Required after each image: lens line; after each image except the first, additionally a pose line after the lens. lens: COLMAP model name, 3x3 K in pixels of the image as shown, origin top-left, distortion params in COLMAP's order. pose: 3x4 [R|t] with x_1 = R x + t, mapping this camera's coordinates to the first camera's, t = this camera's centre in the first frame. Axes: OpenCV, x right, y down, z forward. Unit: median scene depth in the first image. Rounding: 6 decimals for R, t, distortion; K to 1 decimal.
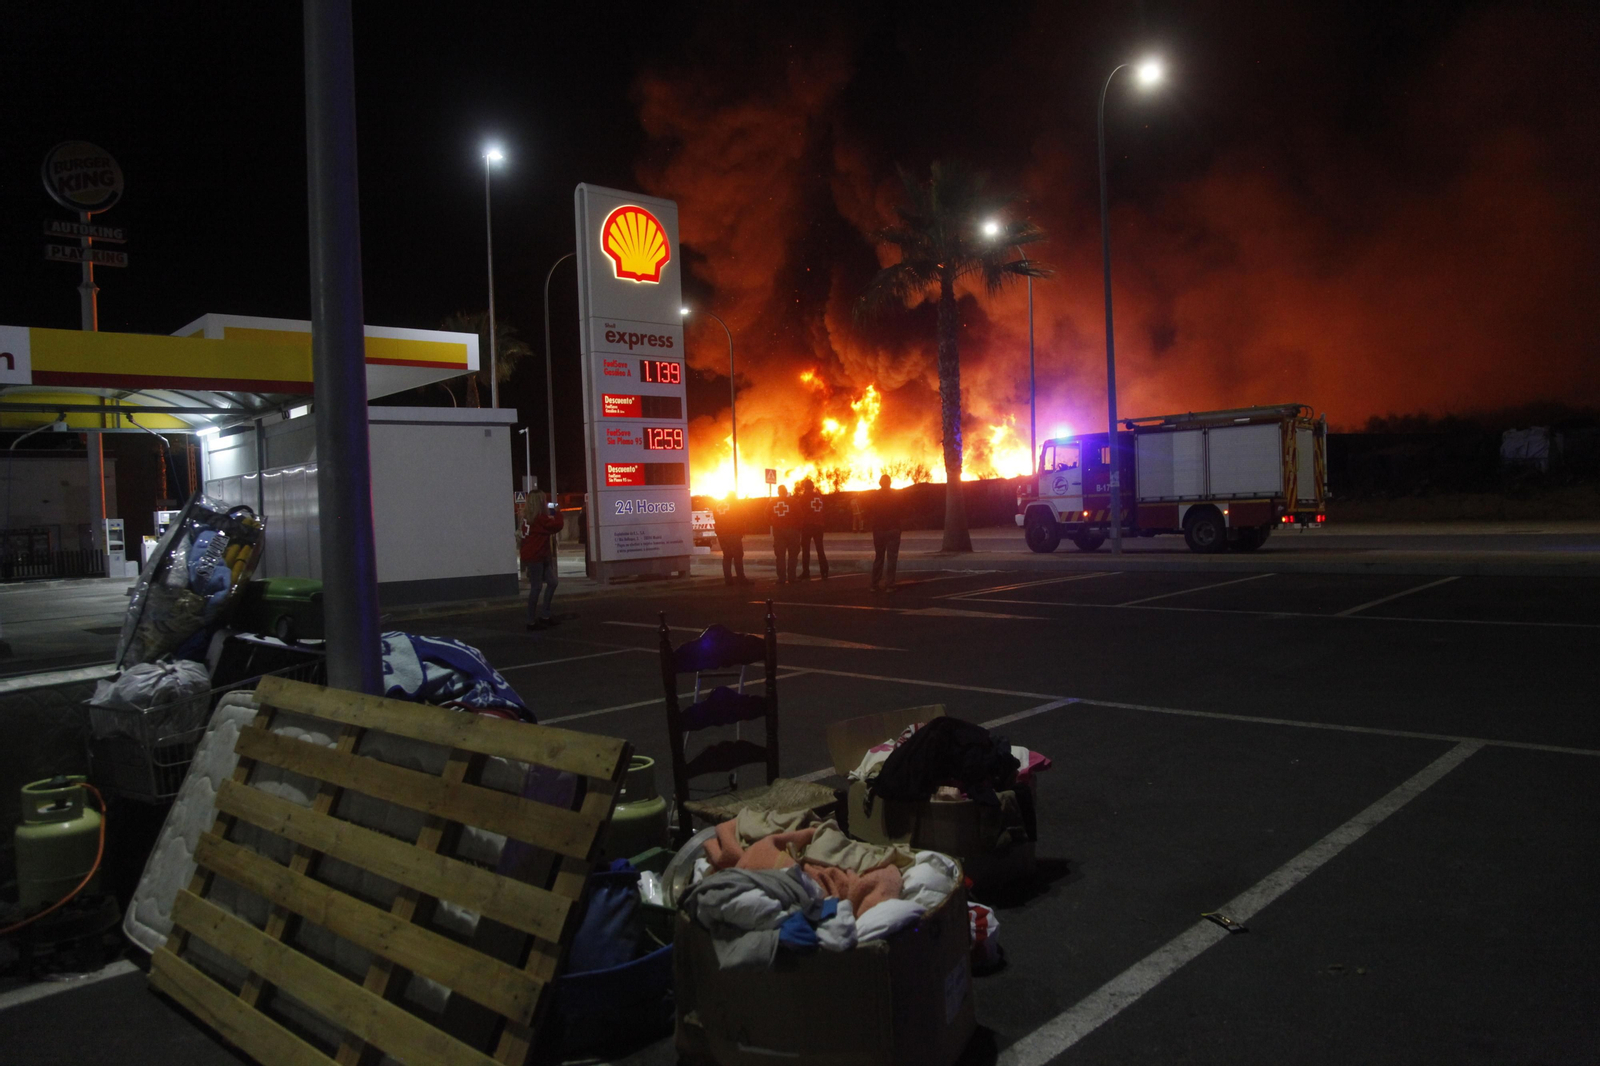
lens RADIAL K [[1110.6, 0, 800.0], [0, 1110.6, 533.0], [0, 0, 1]] dist [-0.136117, 0.099800]
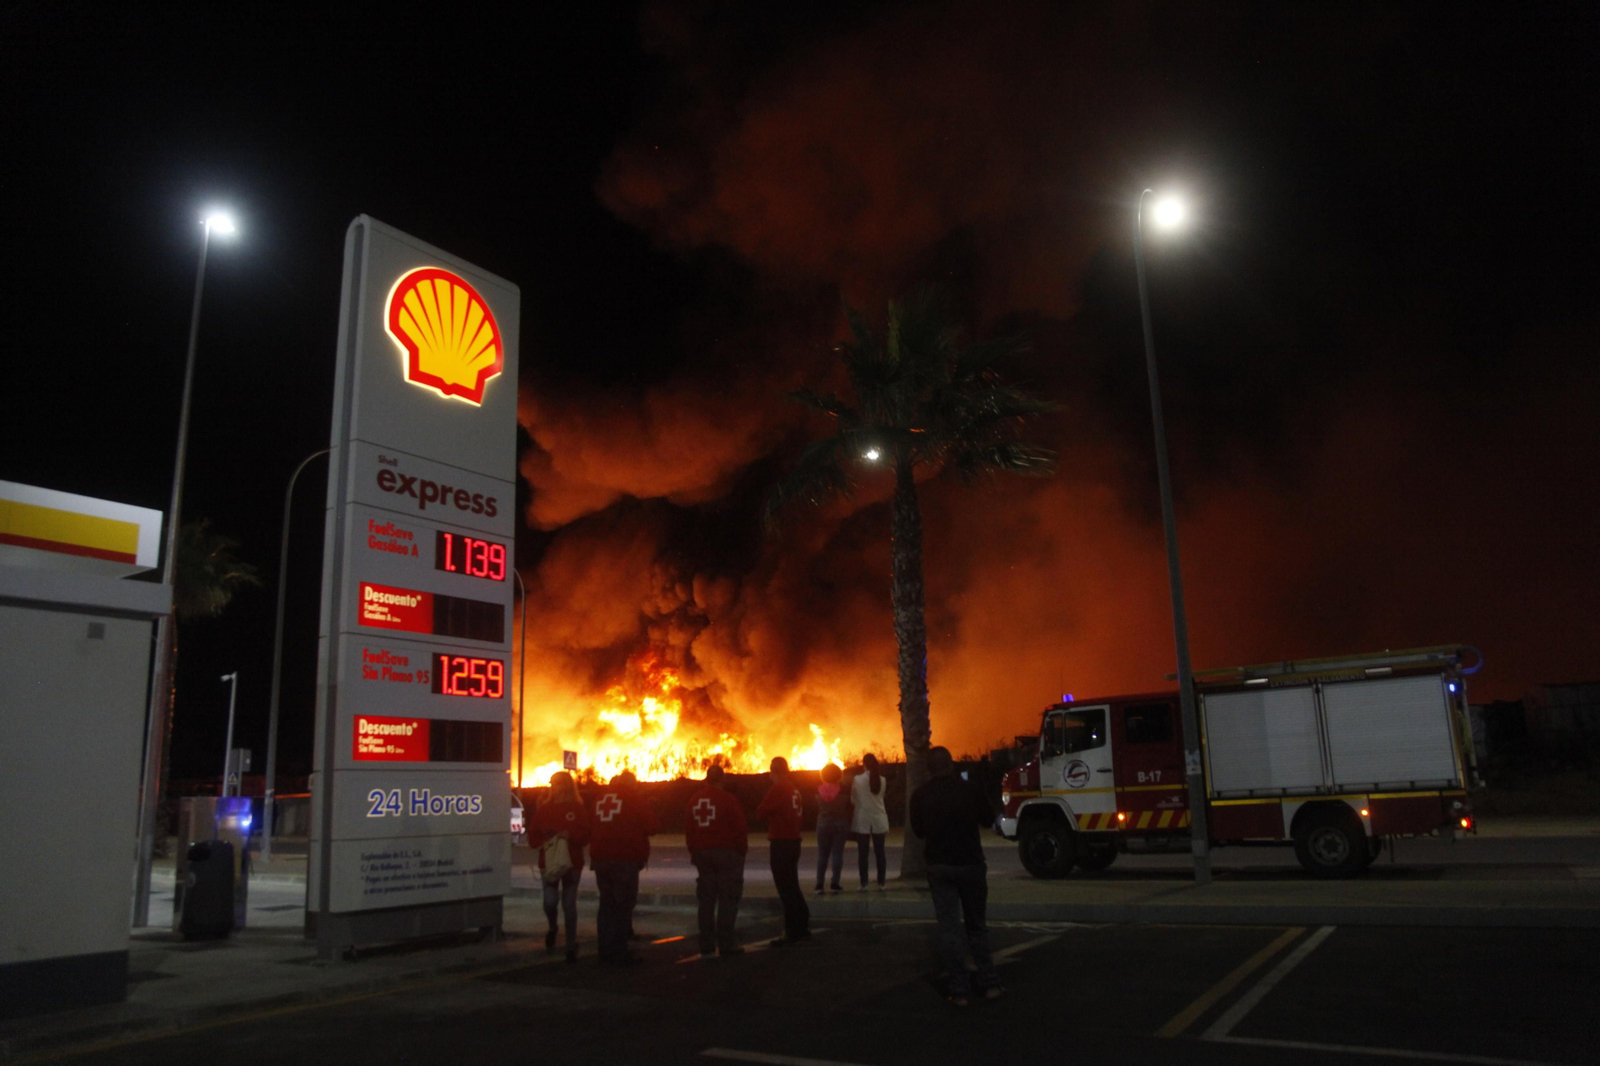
lens RADIAL K [[1110.6, 0, 800.0], [0, 1110.6, 533.0], [0, 0, 1]] dist [-0.136117, 0.099800]
pose [[0.976963, 0.057433, 0.205534, -0.079739], [-0.002354, 0.965948, -0.258726, -0.014370], [-0.213394, 0.252282, 0.943831, 0.443459]]
